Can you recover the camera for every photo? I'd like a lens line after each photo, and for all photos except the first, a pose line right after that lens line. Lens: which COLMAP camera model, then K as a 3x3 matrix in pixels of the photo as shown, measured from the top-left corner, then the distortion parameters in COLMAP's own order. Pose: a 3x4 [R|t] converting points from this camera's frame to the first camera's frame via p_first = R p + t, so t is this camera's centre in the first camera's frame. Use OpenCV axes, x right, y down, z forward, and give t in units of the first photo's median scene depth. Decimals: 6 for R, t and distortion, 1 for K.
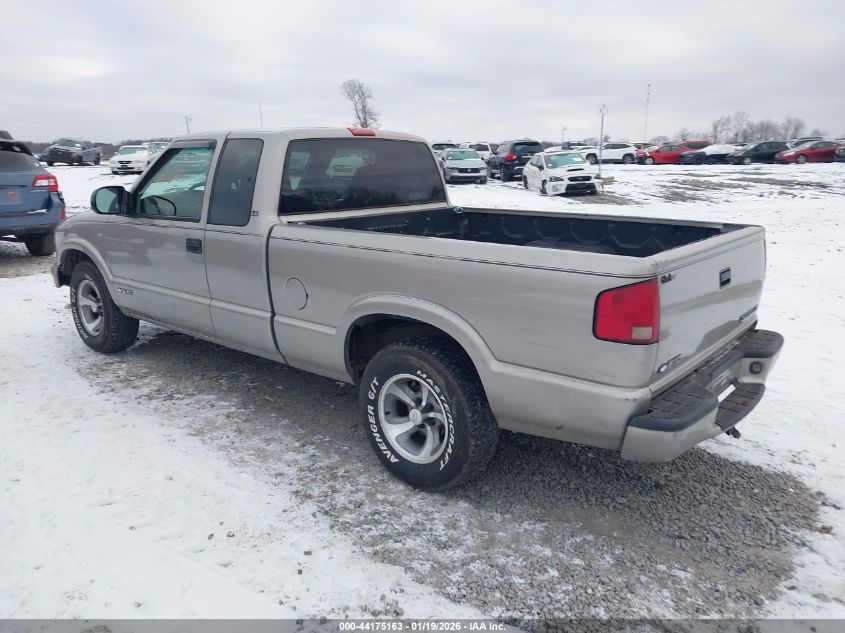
lens RADIAL K [[664.4, 0, 424.8], [0, 664.4, 317.3], [0, 0, 1]] dist [0.025308, -0.023090]
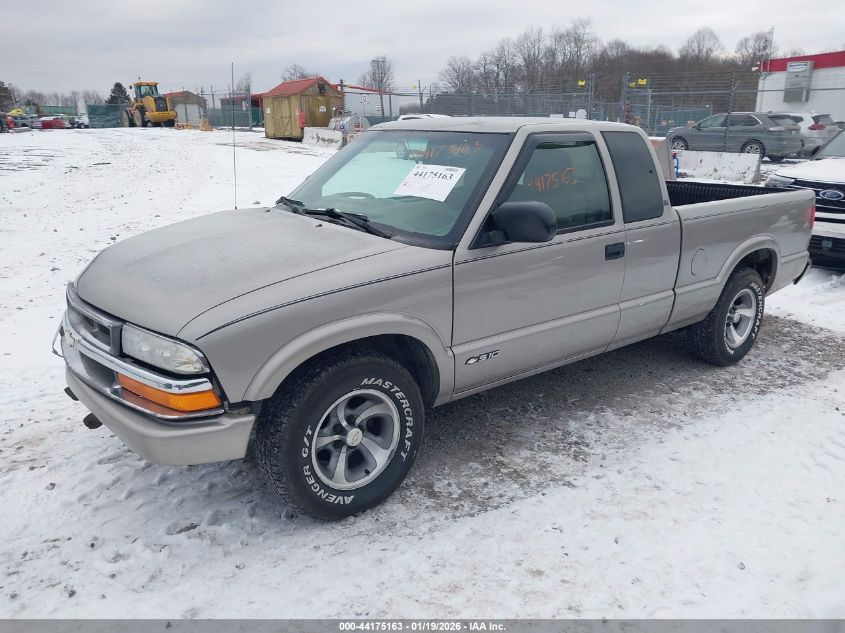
lens RADIAL K [[664.4, 0, 423.1], [0, 664.4, 318.7], [0, 0, 1]] dist [0.025308, -0.023090]
pose [[0.181007, -0.263913, 0.947410, -1.272088], [0.225017, 0.948883, 0.221333, -0.278318], [-0.957394, 0.173120, 0.231140, 1.059030]]
